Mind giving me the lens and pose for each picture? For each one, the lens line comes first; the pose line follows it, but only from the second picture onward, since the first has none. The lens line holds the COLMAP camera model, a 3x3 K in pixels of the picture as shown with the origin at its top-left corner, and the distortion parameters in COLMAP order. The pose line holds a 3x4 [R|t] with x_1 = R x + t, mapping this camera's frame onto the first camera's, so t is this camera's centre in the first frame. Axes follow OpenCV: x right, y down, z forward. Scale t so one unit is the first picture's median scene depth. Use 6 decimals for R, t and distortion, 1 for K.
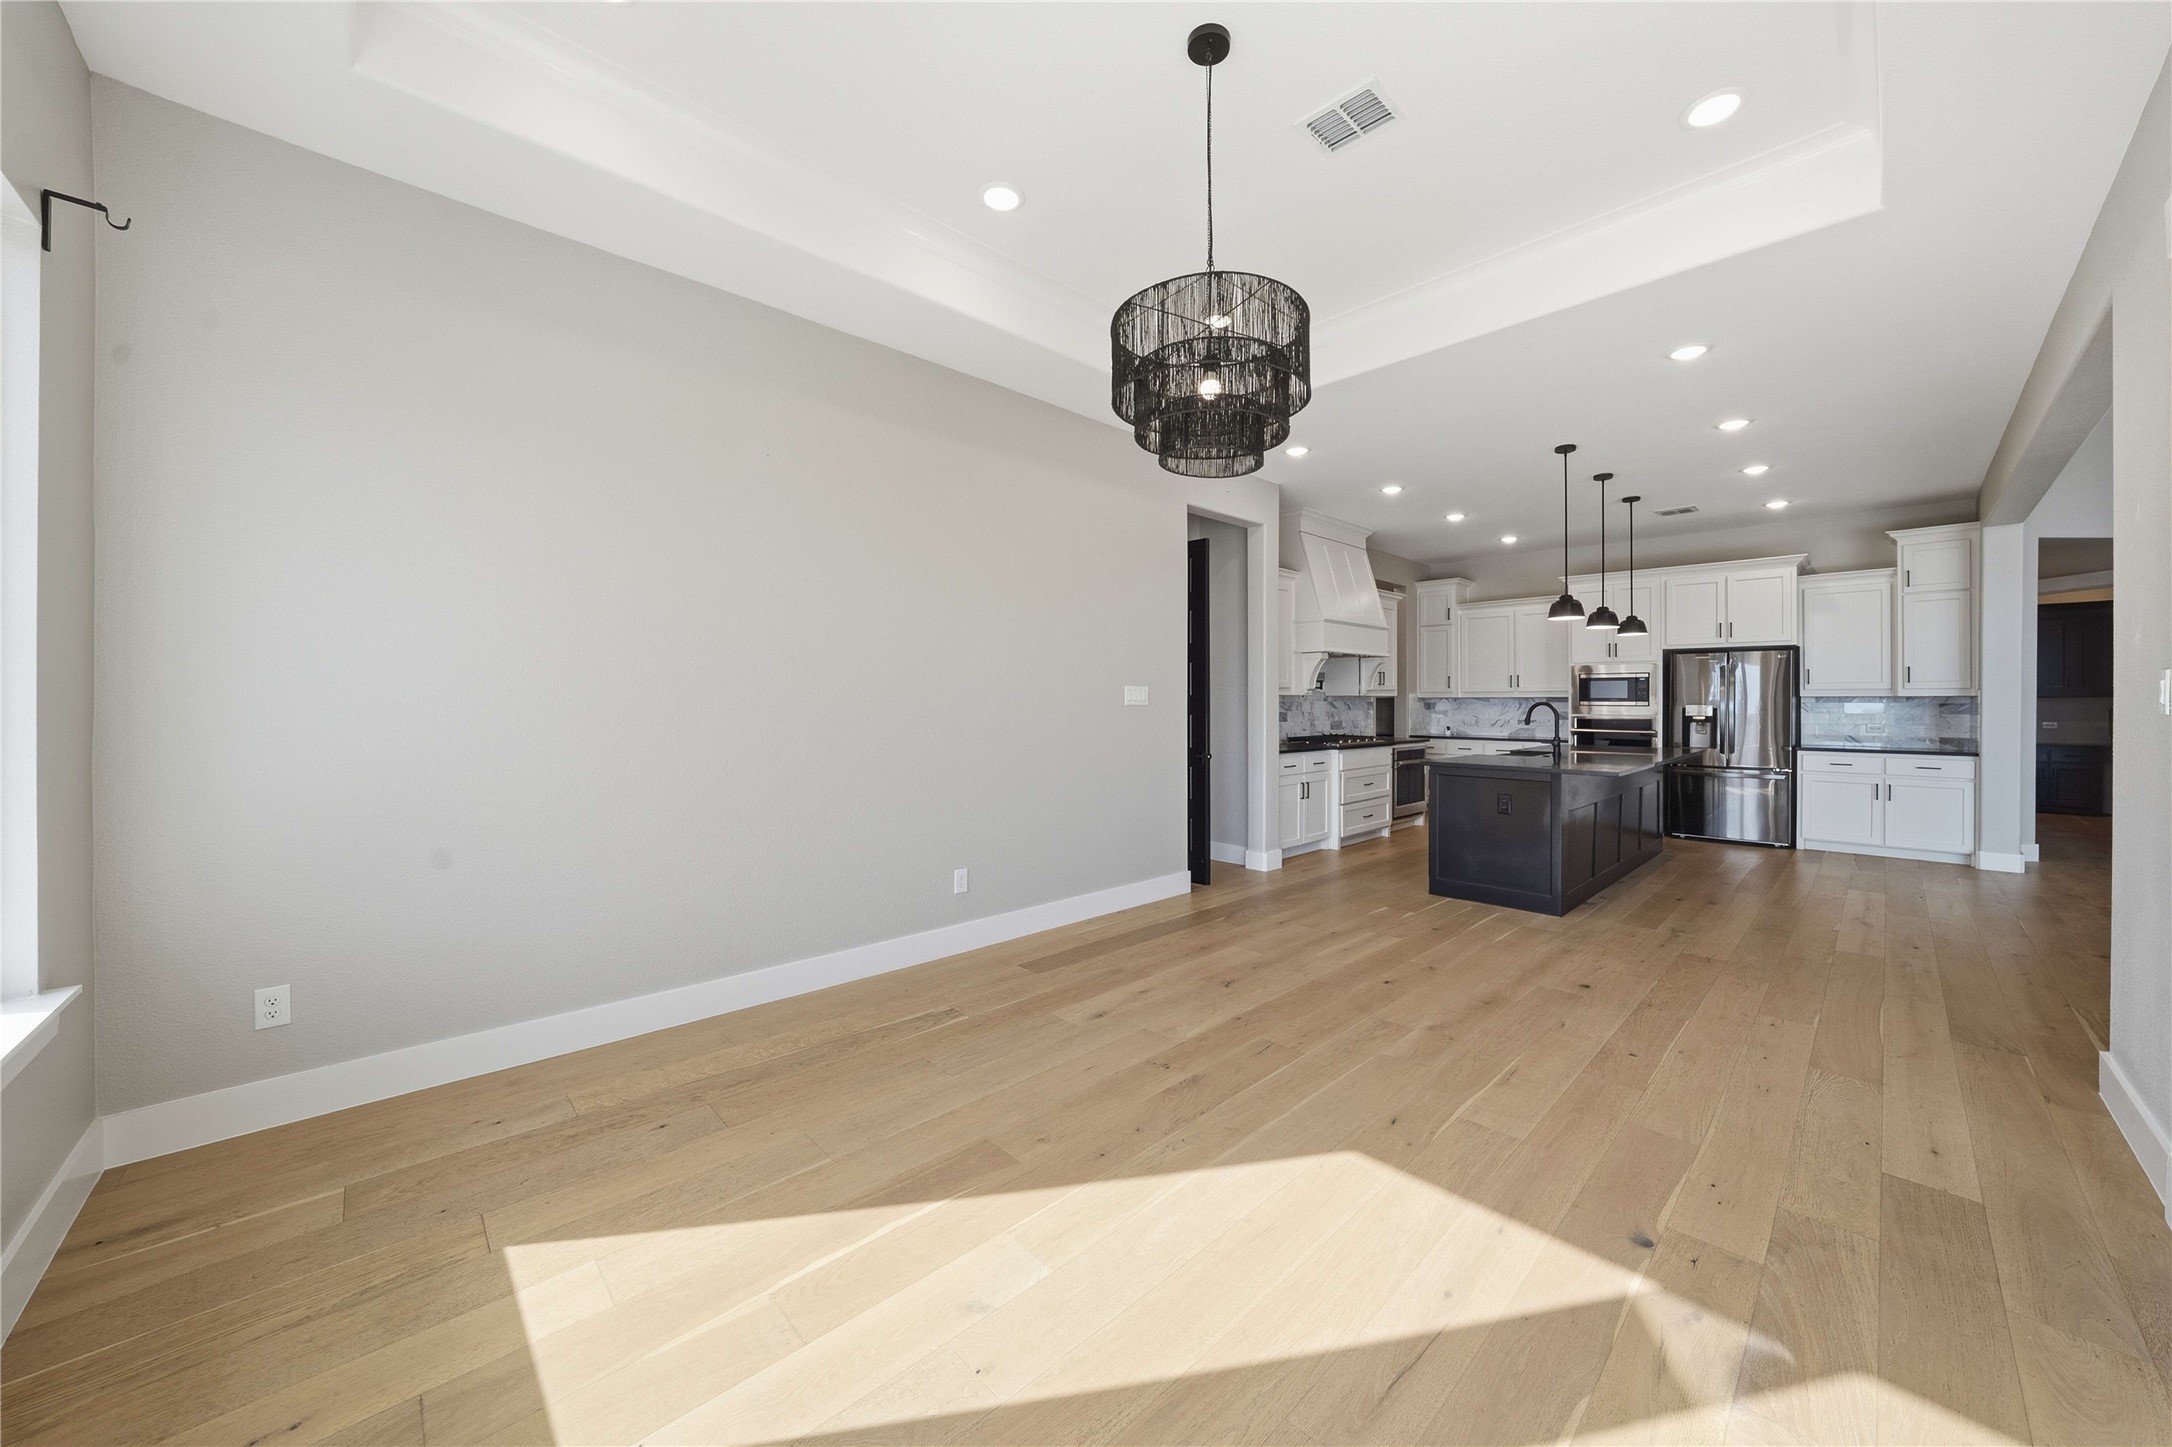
lens RADIAL K [[765.4, 0, 1102.0], [0, 765.4, 707.3], [0, 0, 1]] dist [-0.024681, 0.004324]
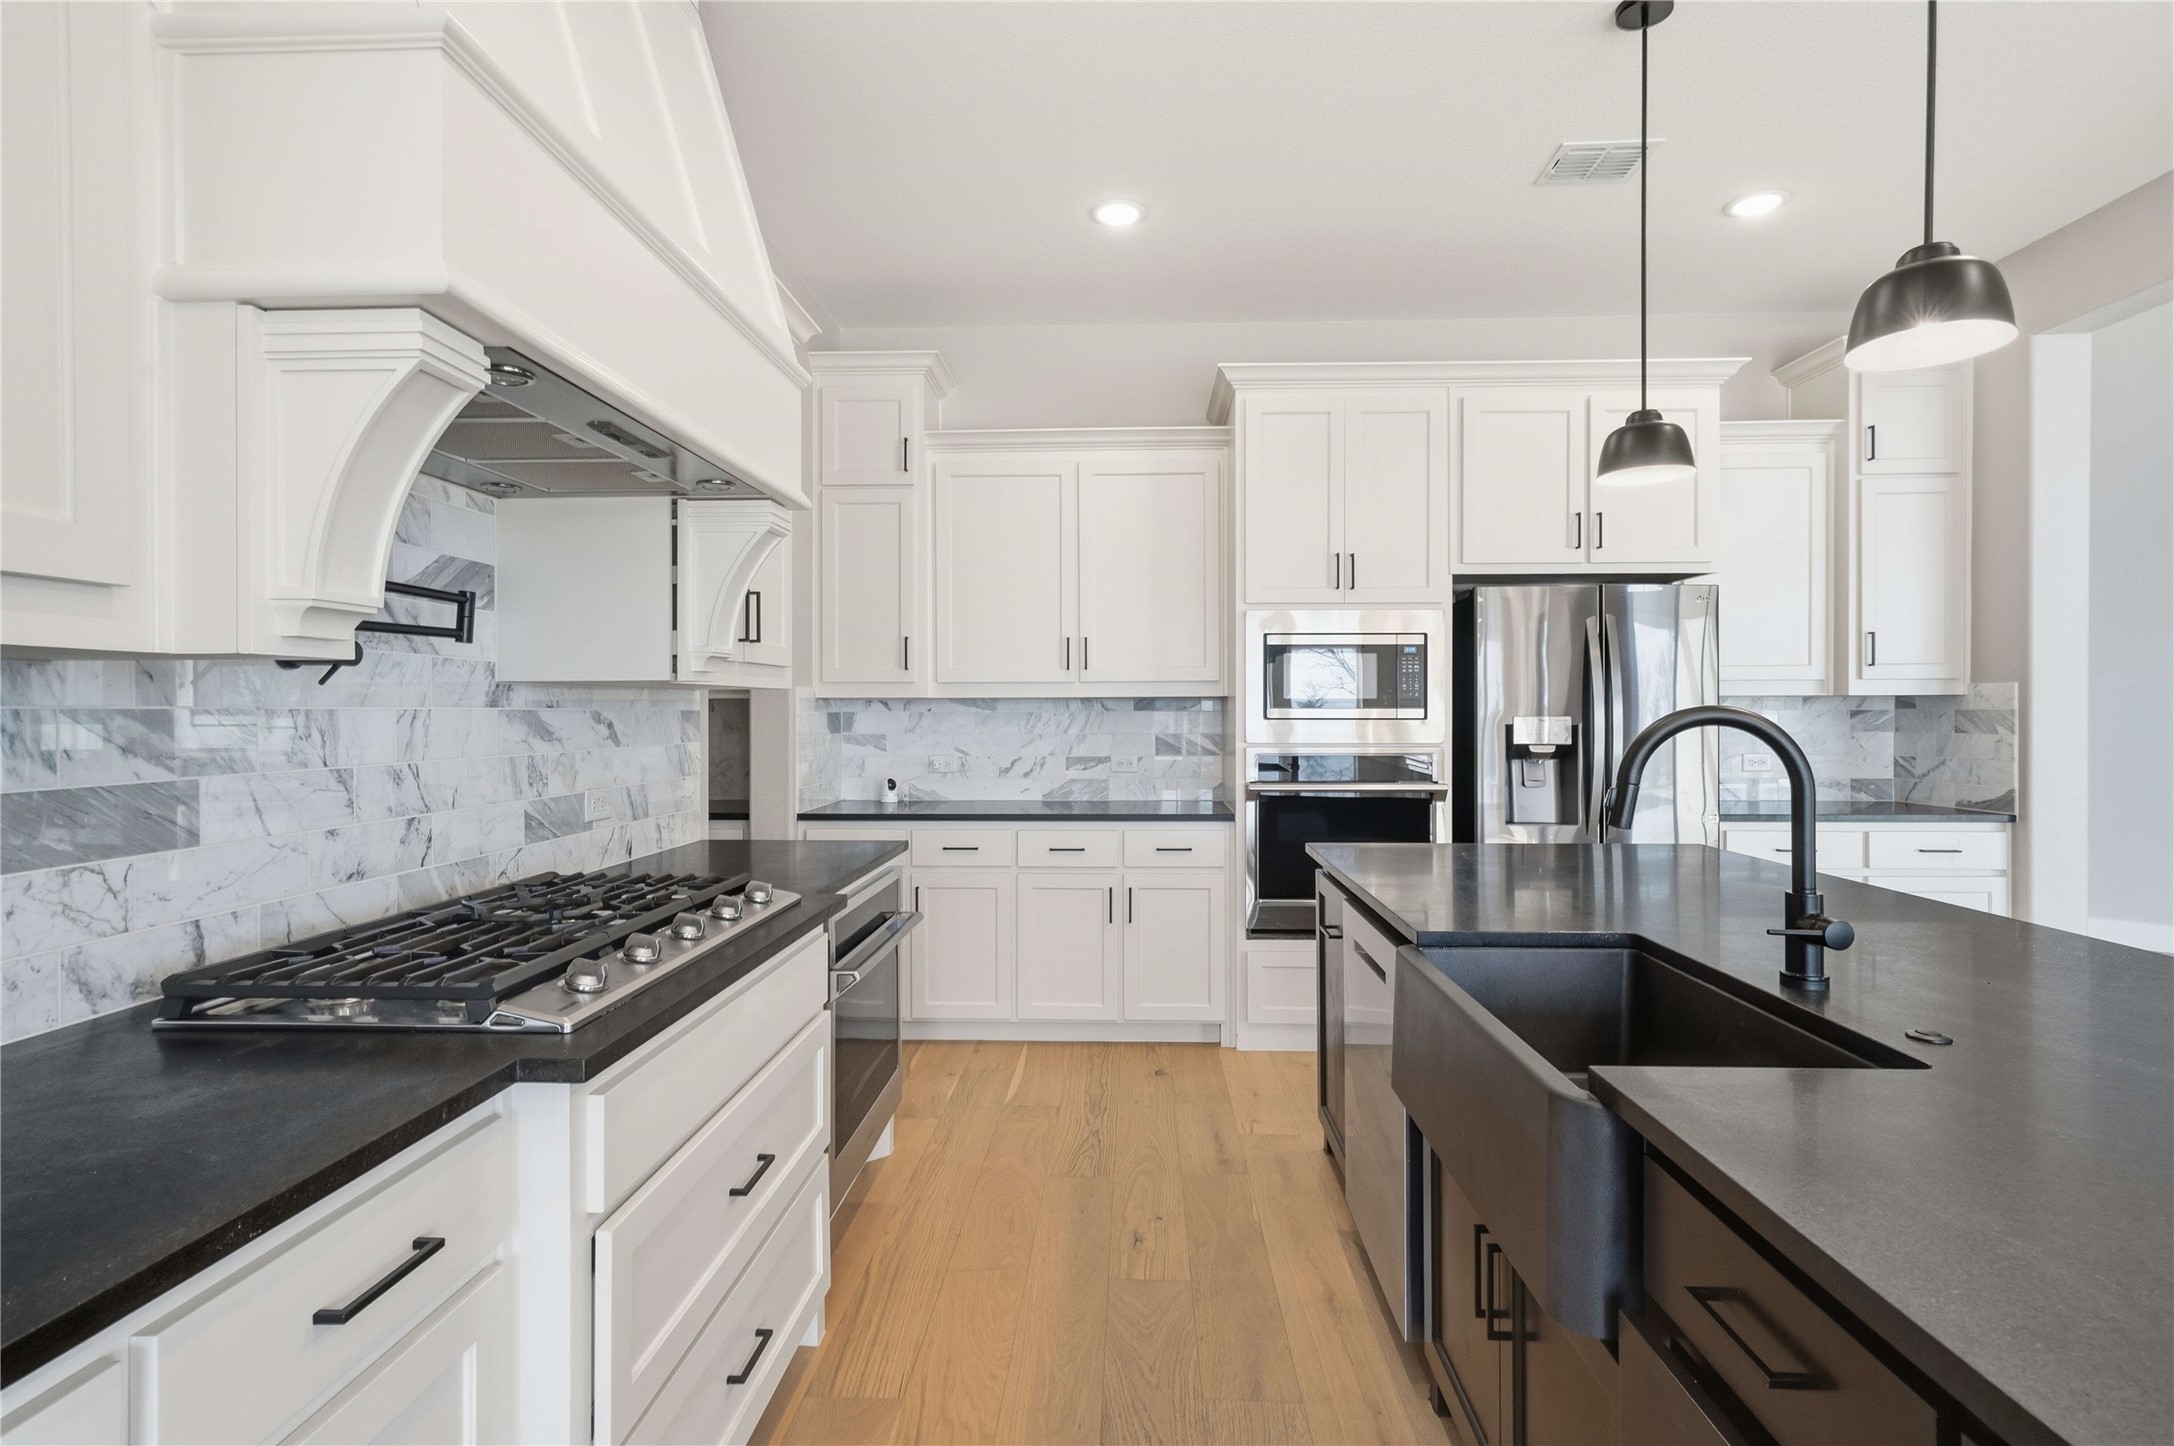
lens RADIAL K [[1074.7, 0, 1084.4], [0, 1074.7, 712.1], [0, 0, 1]] dist [0.002459, 0.000325]
pose [[0.731997, -0.002340, 0.681304, 0.231457], [0.007473, 0.999962, -0.004595, -0.004376], [-0.681267, 0.008455, 0.731986, 0.746321]]
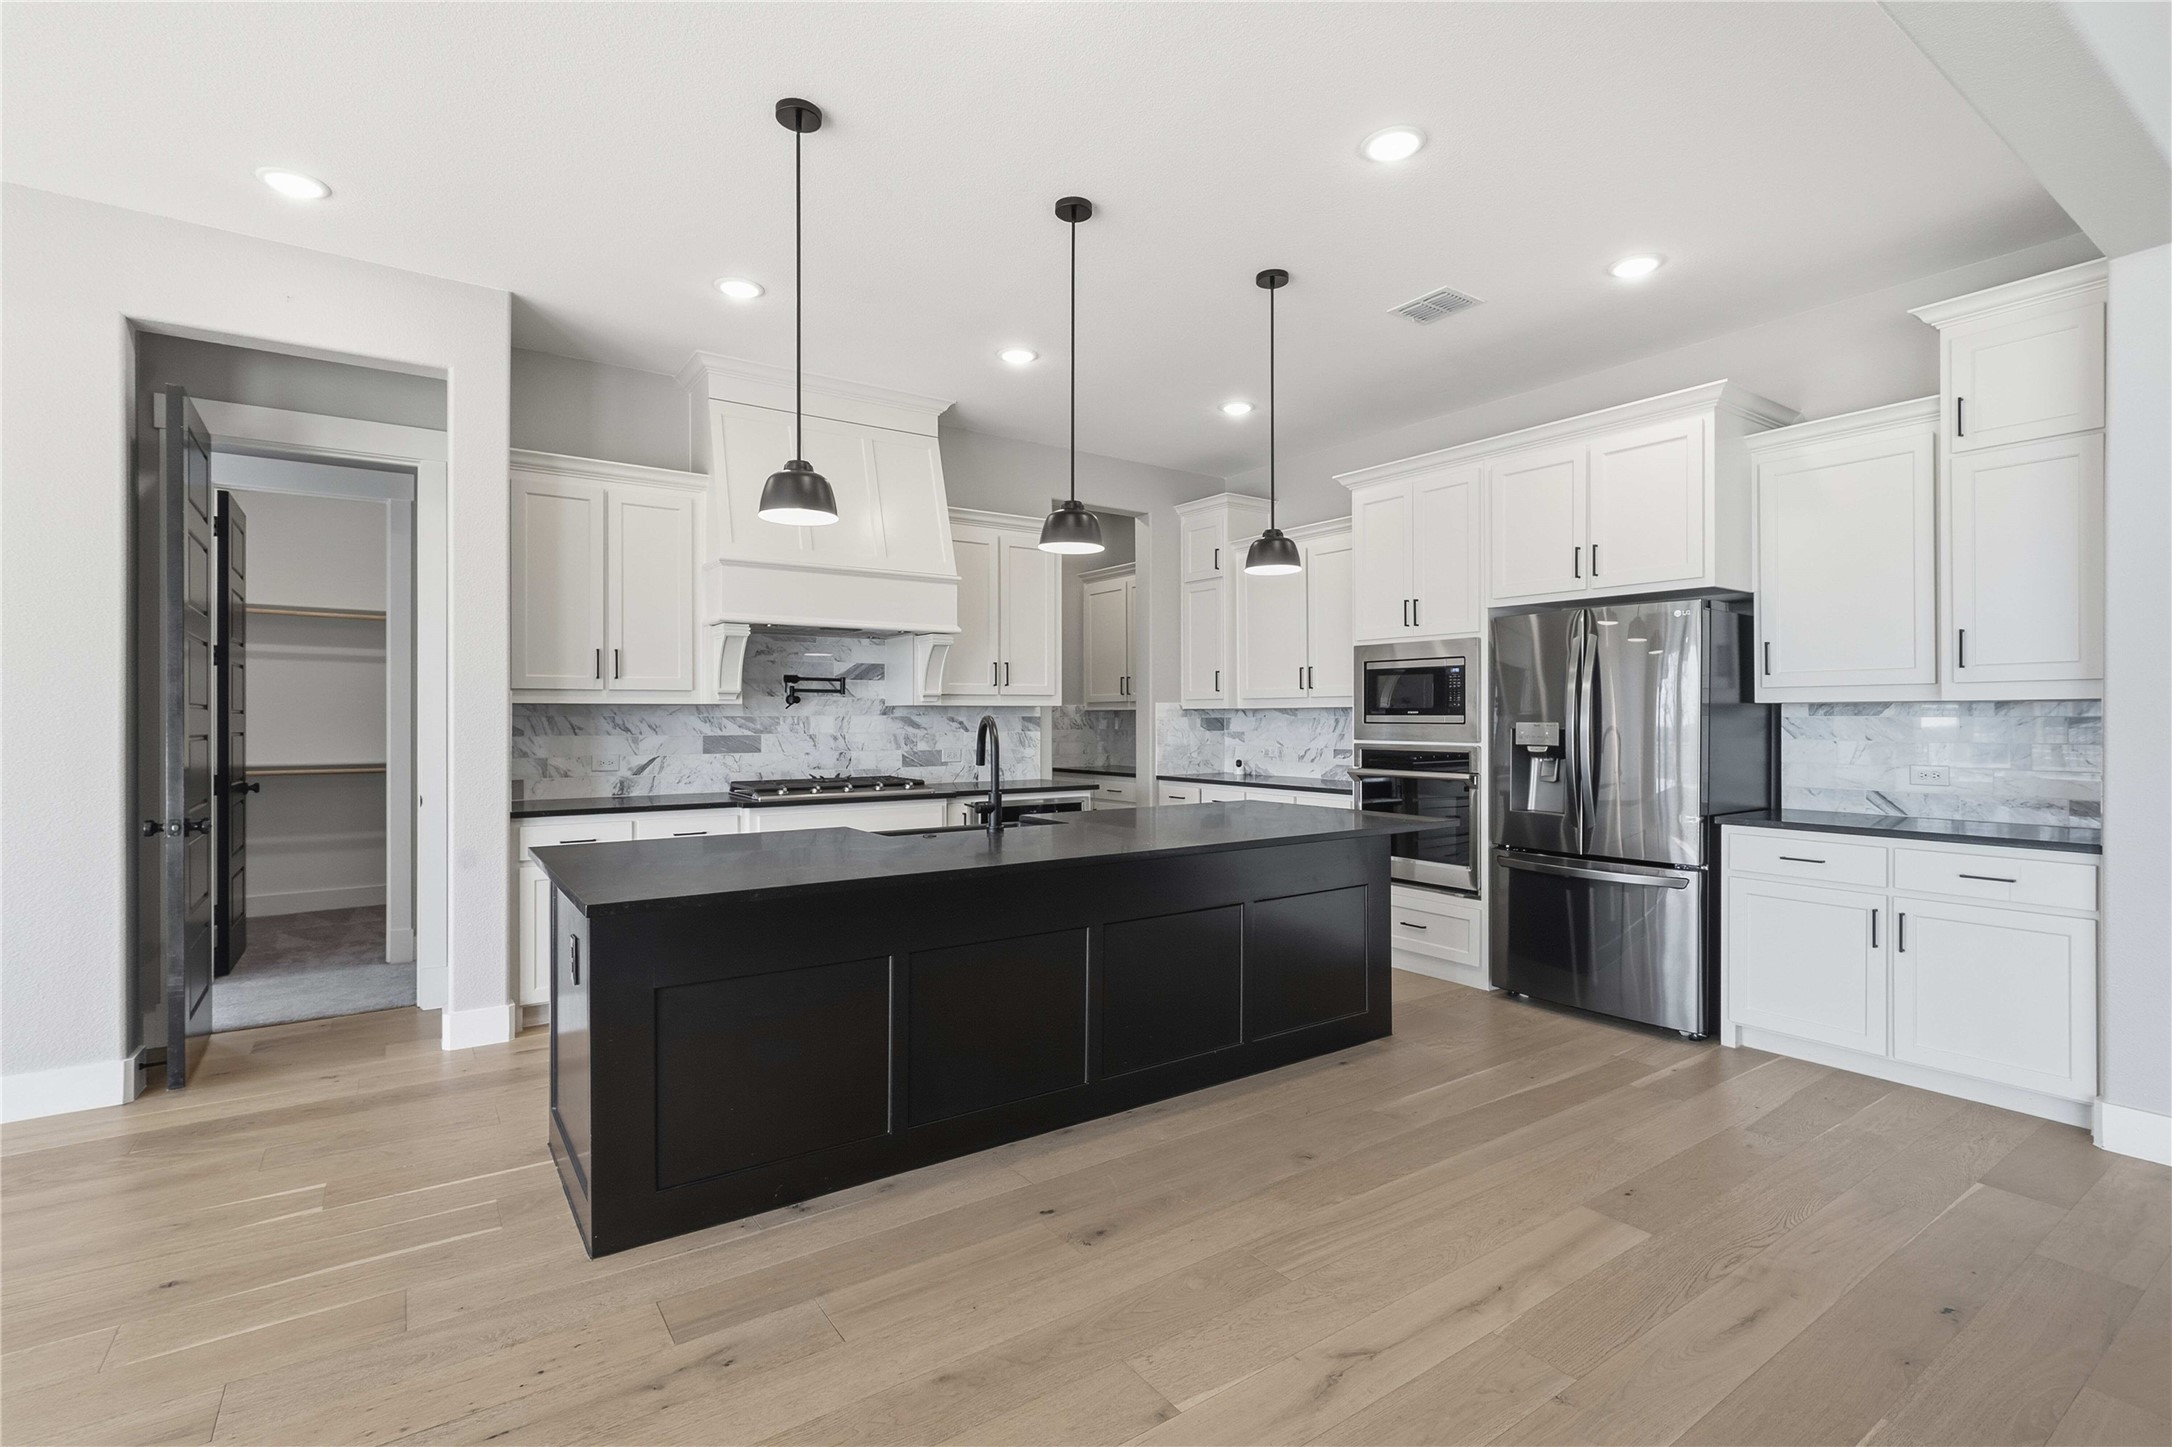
lens RADIAL K [[998.9, 0, 1079.2], [0, 998.9, 718.0], [0, 0, 1]] dist [-0.001322, 0.001190]
pose [[0.984959, -0.000606, -0.172785, 0.612435], [-0.000585, 0.999976, -0.006843, -0.001039], [0.172785, 0.006841, 0.984936, 0.328469]]
